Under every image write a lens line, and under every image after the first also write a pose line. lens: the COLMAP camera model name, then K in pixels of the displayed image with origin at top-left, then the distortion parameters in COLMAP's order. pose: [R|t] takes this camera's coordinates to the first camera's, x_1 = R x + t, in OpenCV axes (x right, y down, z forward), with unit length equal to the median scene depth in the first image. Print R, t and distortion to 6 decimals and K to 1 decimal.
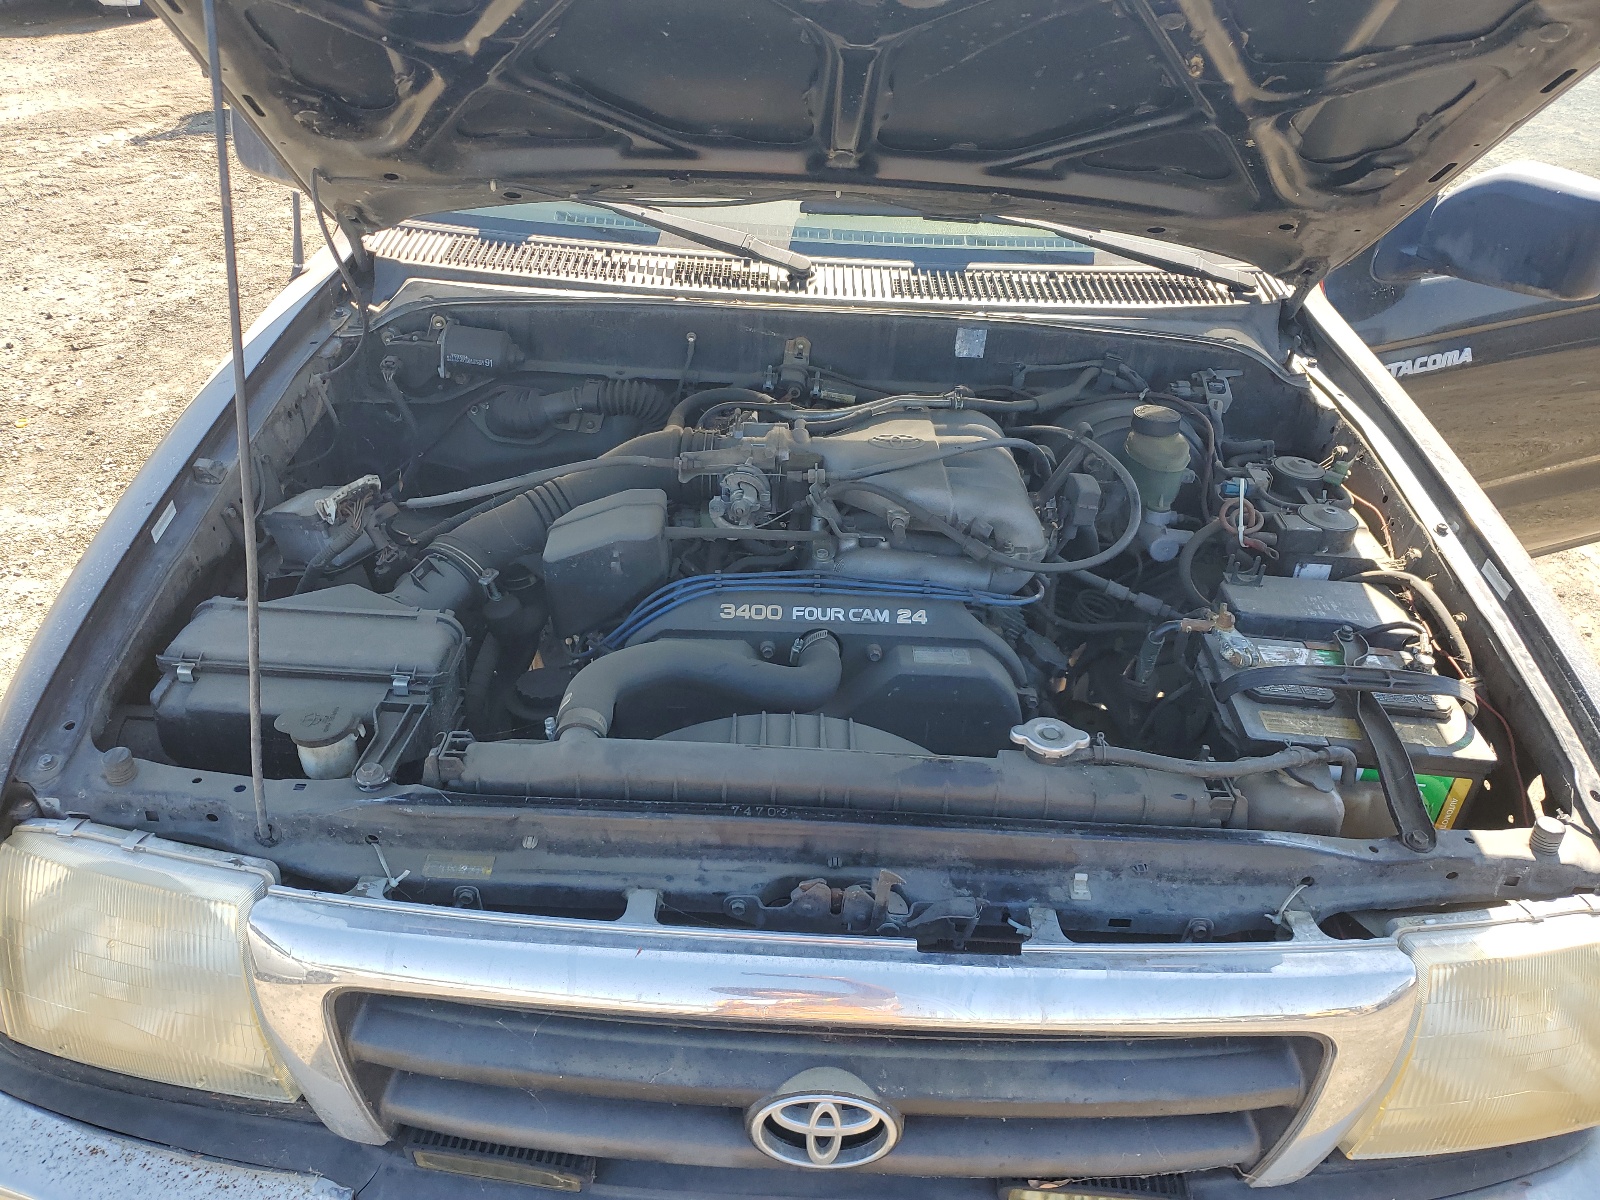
lens RADIAL K [[1192.2, 0, 800.0], [0, 1192.2, 600.0], [0, 0, 1]] dist [-0.000489, -0.013002]
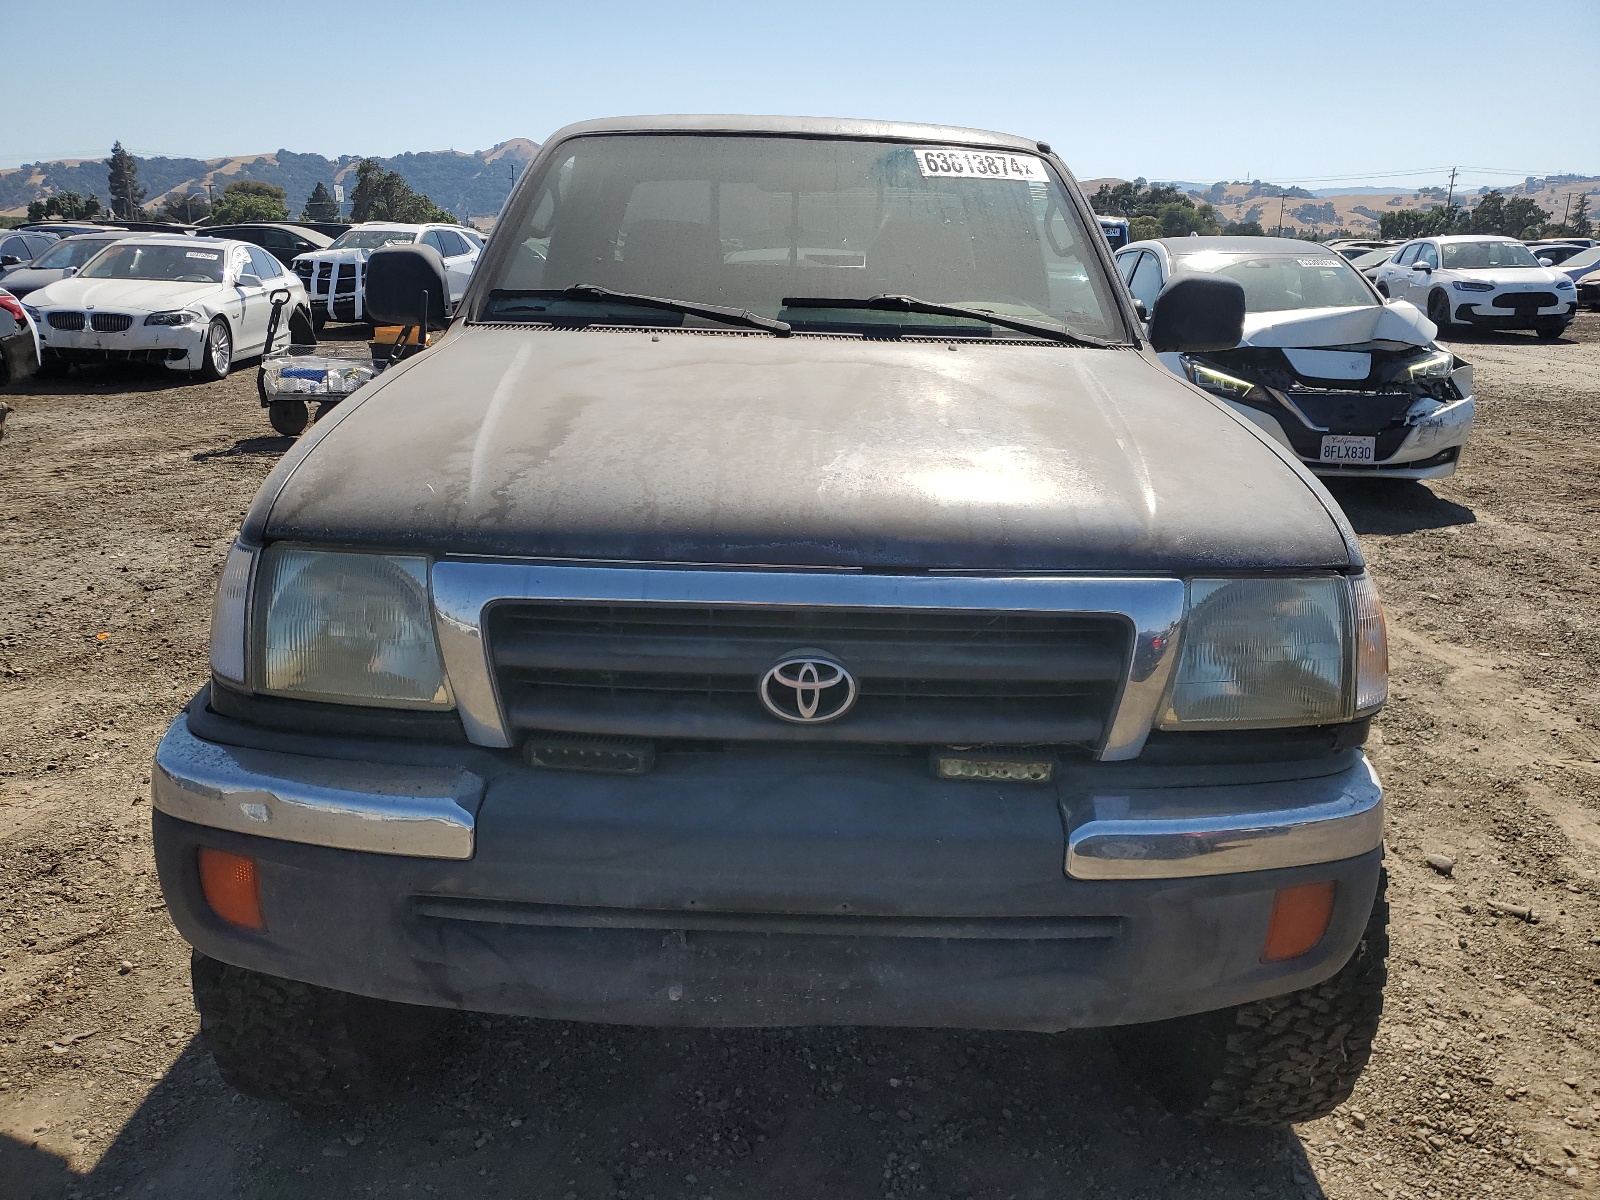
lens RADIAL K [[1192.2, 0, 800.0], [0, 1192.2, 600.0], [0, 0, 1]] dist [-0.000489, -0.013002]
pose [[0.999545, -0.025482, 0.016158, -0.002145], [0.029078, 0.956447, -0.290456, 0.141691], [-0.008053, 0.290793, 0.956752, -0.092318]]
